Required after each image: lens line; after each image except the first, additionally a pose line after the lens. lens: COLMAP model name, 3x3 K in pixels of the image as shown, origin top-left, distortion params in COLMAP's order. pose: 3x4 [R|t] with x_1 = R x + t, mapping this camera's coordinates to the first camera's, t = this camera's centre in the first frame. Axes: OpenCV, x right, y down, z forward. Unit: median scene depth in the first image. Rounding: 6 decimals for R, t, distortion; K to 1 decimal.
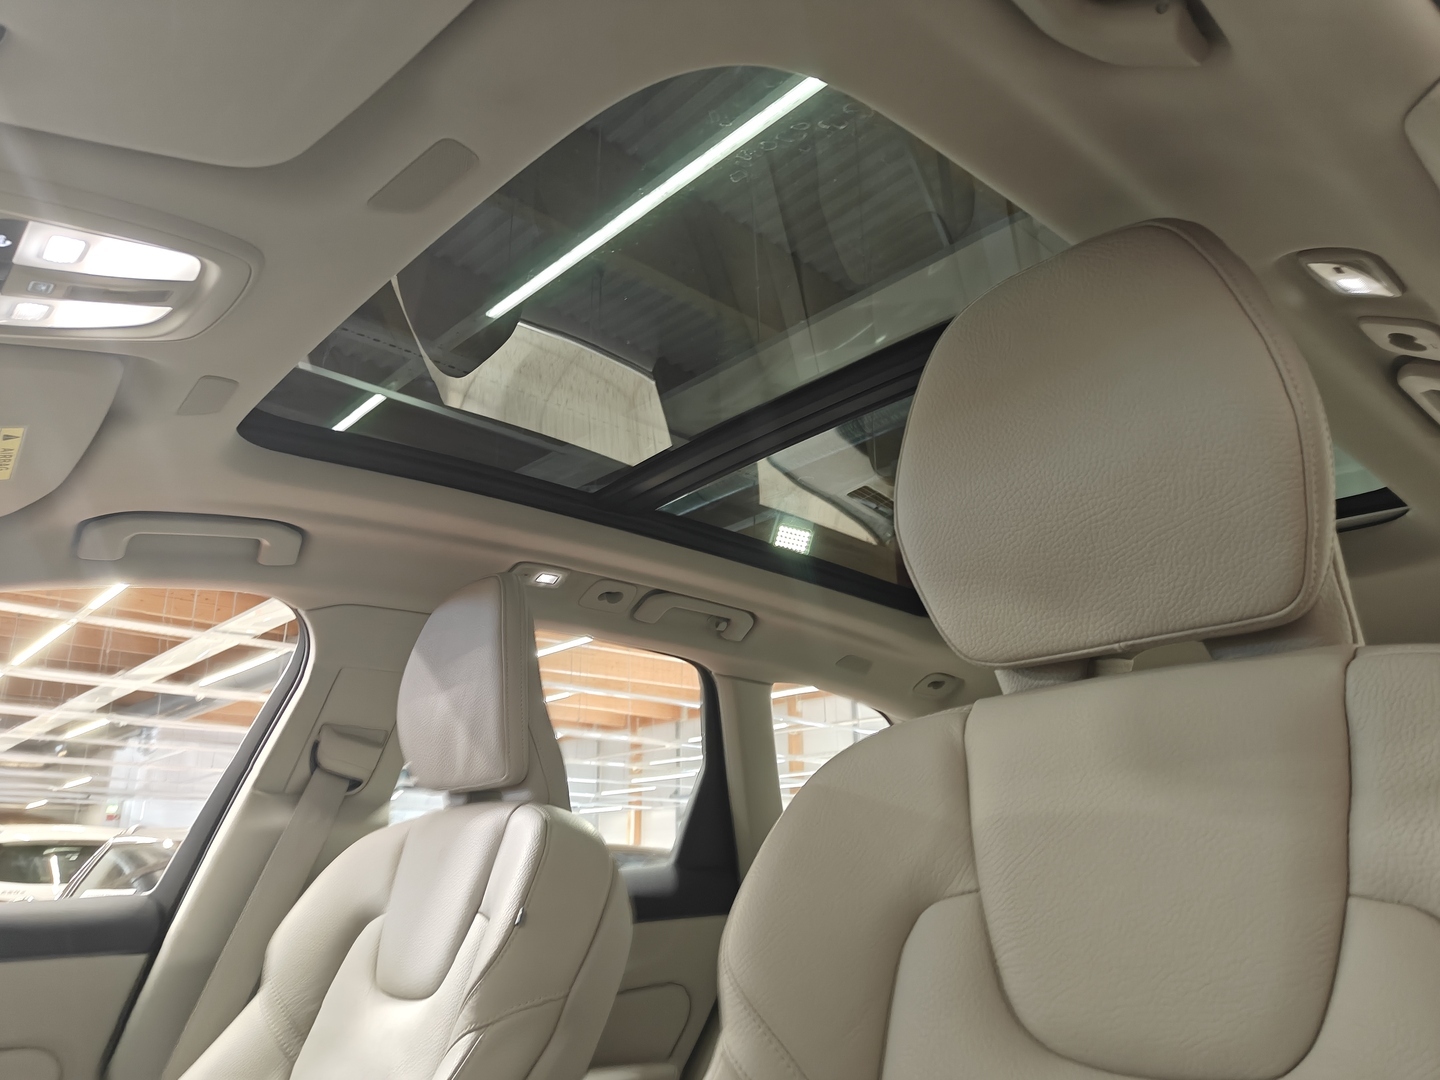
lens RADIAL K [[1045.2, 0, 713.7], [0, 1045.2, 544.7], [0, 0, 1]] dist [0.006258, 0.004682]
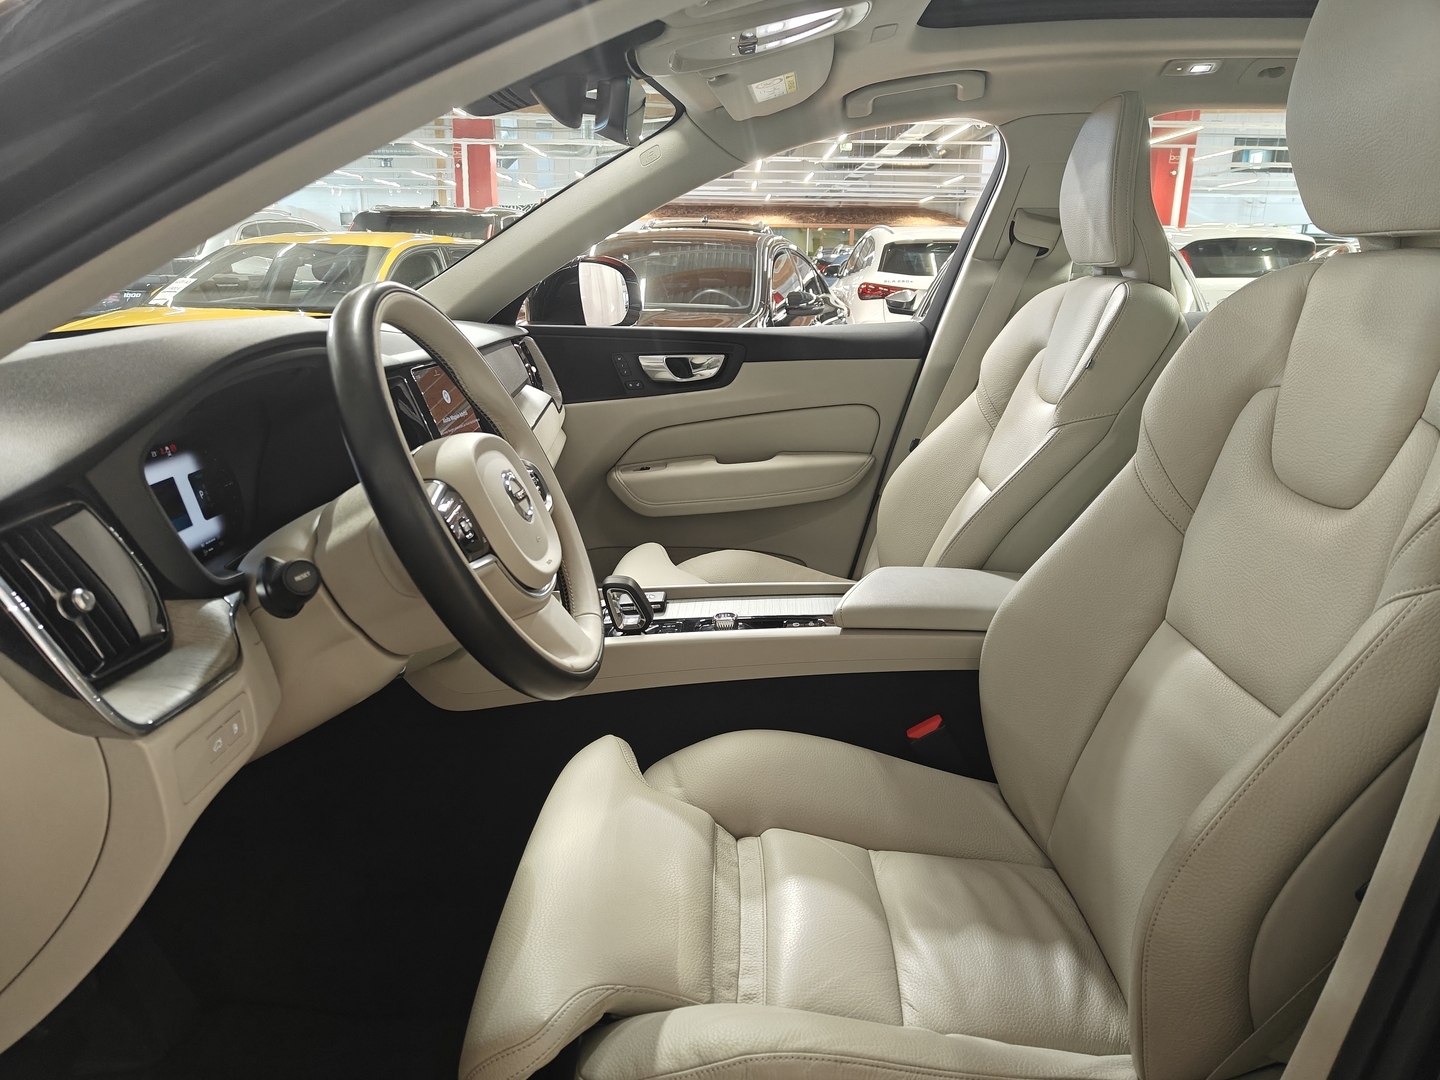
lens RADIAL K [[1011.6, 0, 718.7], [0, 1011.6, 548.9], [0, 0, 1]] dist [0.020851, -0.029361]
pose [[0.730937, 0.196337, -0.653593, 0.311730], [0.194898, 0.857779, 0.475636, -0.162300], [0.654023, -0.475044, 0.588717, -0.265701]]
